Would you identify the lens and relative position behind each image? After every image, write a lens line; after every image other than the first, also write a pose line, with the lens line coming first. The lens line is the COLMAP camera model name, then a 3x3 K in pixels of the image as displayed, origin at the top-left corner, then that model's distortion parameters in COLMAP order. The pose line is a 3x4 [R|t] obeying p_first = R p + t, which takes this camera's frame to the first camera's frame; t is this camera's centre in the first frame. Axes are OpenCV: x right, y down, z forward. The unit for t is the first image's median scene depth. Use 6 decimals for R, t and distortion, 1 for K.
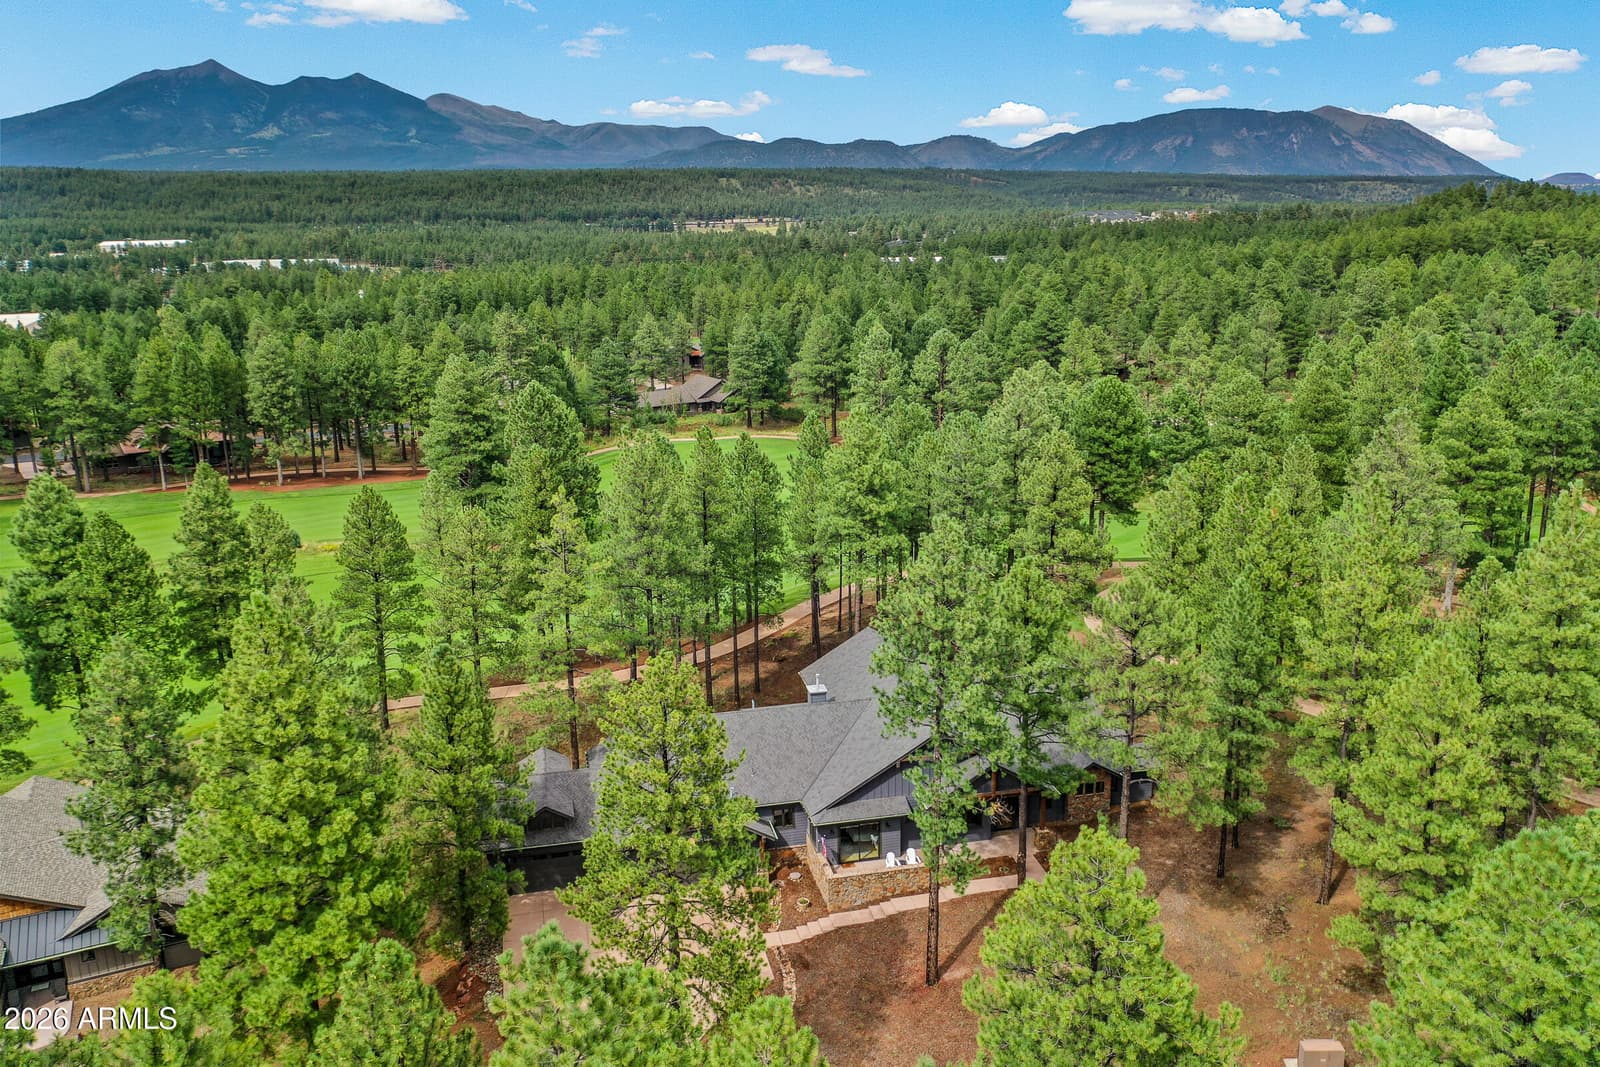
lens RADIAL K [[1301.7, 0, 809.1], [0, 1301.7, 536.2], [0, 0, 1]] dist [-0.003572, 0.014369]
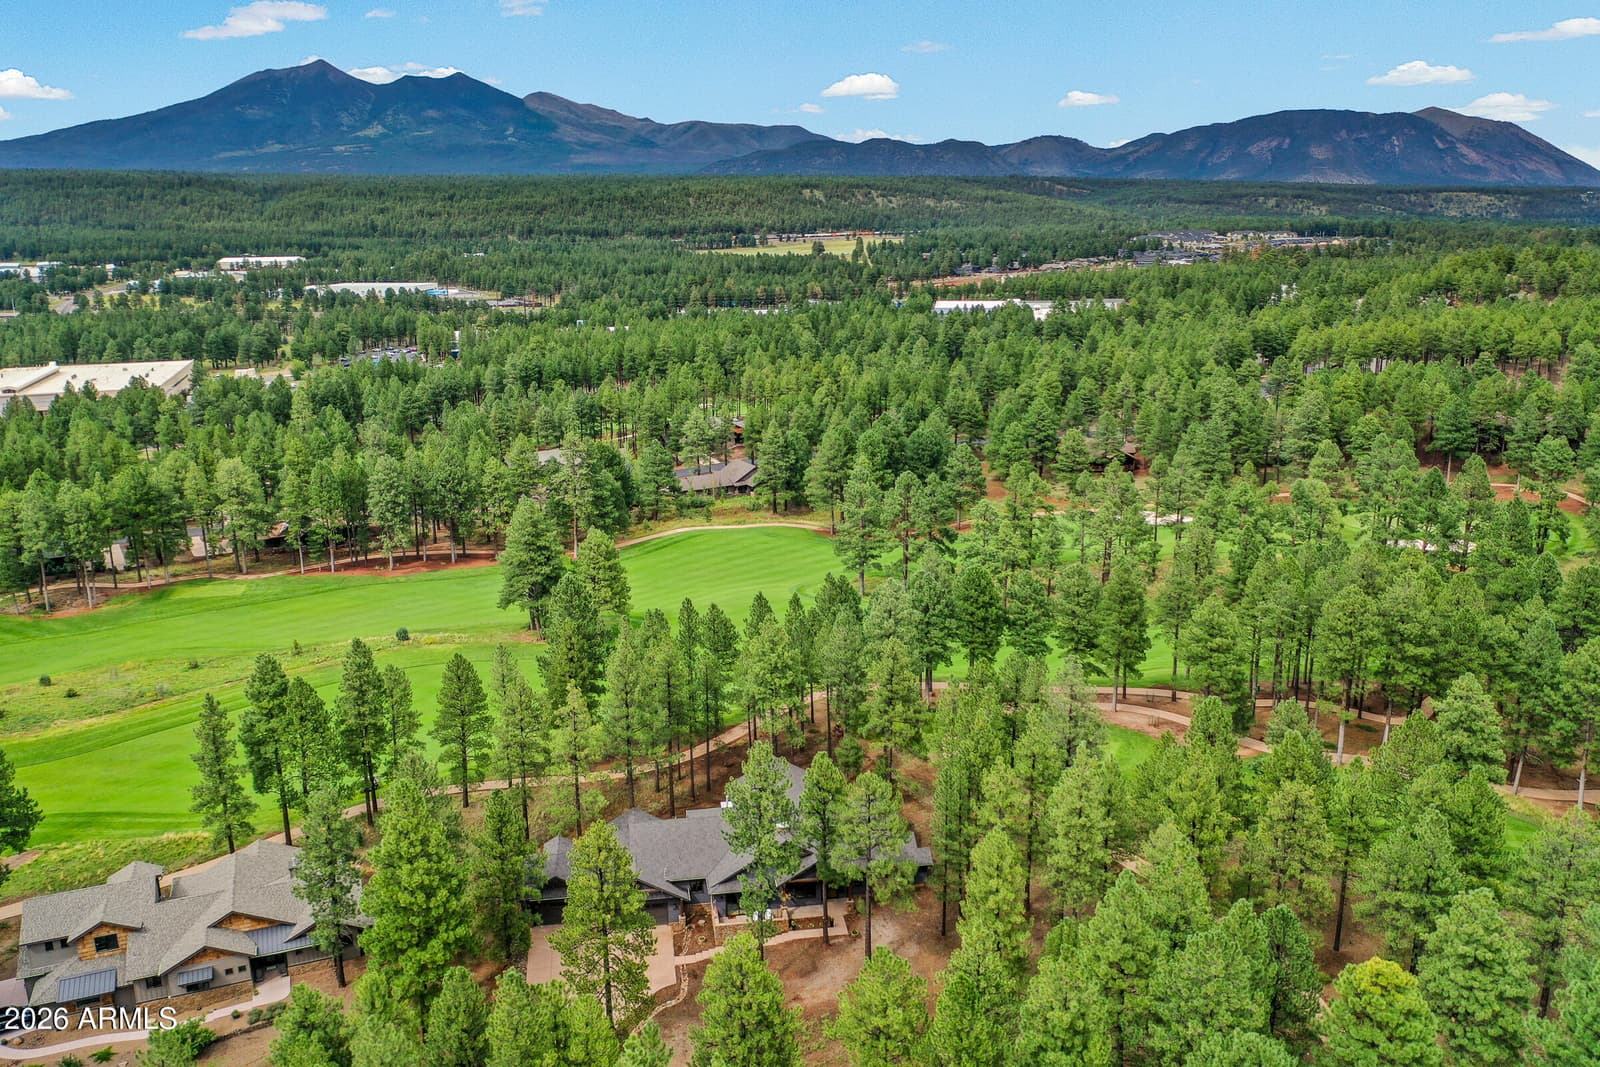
lens RADIAL K [[1301.7, 0, 803.4], [0, 1301.7, 537.3], [0, 0, 1]] dist [-0.003572, 0.014369]
pose [[0.997418, 0.023709, -0.067787, 0.083364], [-0.023395, 0.999712, 0.005425, -0.093036], [0.067896, -0.003825, 0.997685, -0.250107]]
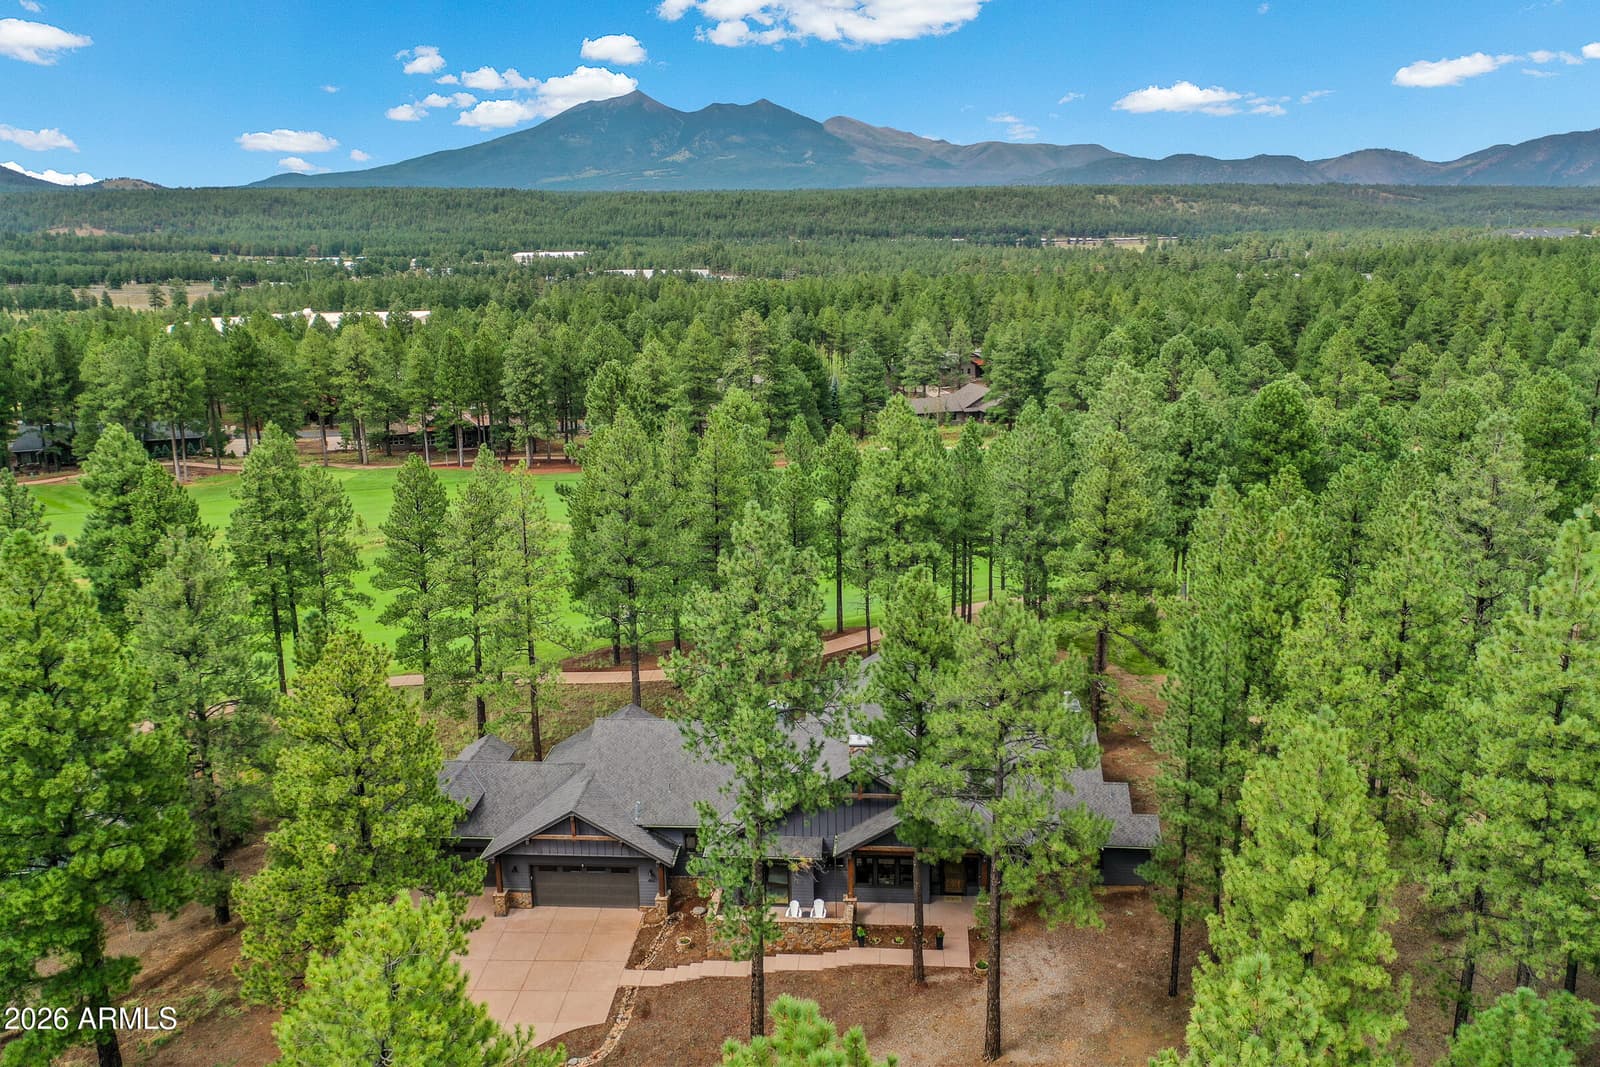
lens RADIAL K [[1301.7, 0, 785.4], [0, 1301.7, 530.6], [0, 0, 1]] dist [-0.003572, 0.014369]
pose [[0.954477, 0.070578, -0.289815, 0.106174], [-0.075684, 0.997111, -0.006433, 0.001812], [0.288524, 0.028075, 0.957061, 0.061578]]
